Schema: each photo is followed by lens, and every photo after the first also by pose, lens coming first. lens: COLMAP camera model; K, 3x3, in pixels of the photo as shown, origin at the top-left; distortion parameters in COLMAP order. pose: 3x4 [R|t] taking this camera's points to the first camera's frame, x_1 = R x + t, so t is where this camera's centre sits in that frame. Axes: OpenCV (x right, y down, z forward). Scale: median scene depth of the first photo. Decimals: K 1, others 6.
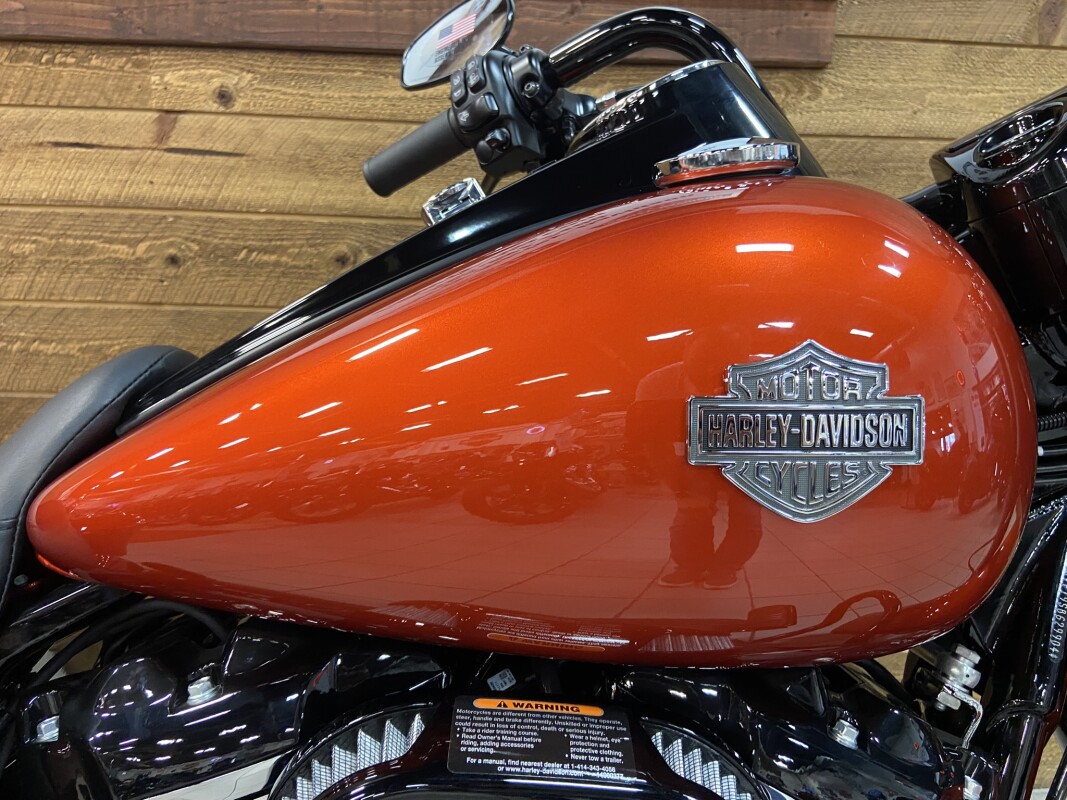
lens RADIAL K [[795.9, 0, 539.2], [0, 795.9, 399.3], [0, 0, 1]] dist [0.104295, -0.143518]
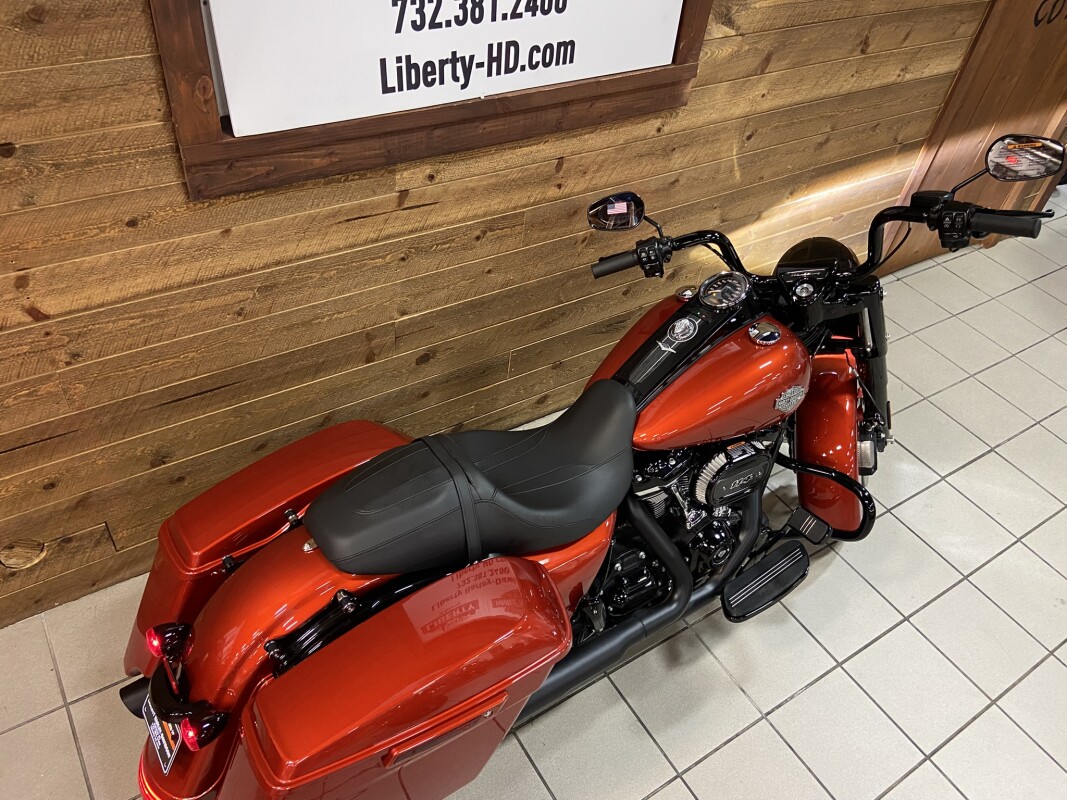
lens RADIAL K [[795.9, 0, 539.2], [0, 795.9, 399.3], [0, 0, 1]] dist [0.104295, -0.143518]
pose [[0.855276, -0.303999, 0.419628, -1.098309], [0.018768, 0.827466, 0.561203, -0.975937], [-0.517833, -0.472107, 0.713417, -0.679815]]
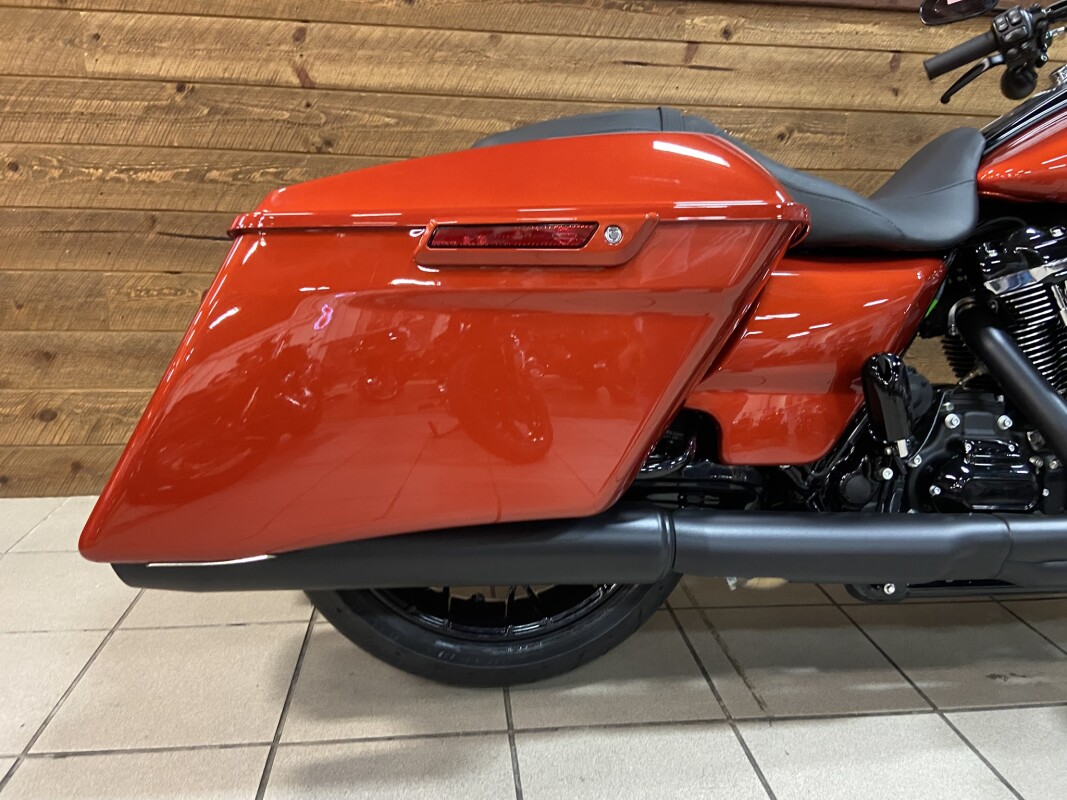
lens RADIAL K [[795.9, 0, 539.2], [0, 795.9, 399.3], [0, 0, 1]] dist [0.104295, -0.143518]
pose [[0.996979, -0.024378, 0.073744, -0.899968], [0.020005, 0.998030, 0.059464, 0.258140], [-0.075048, -0.057810, 0.995503, -0.636721]]
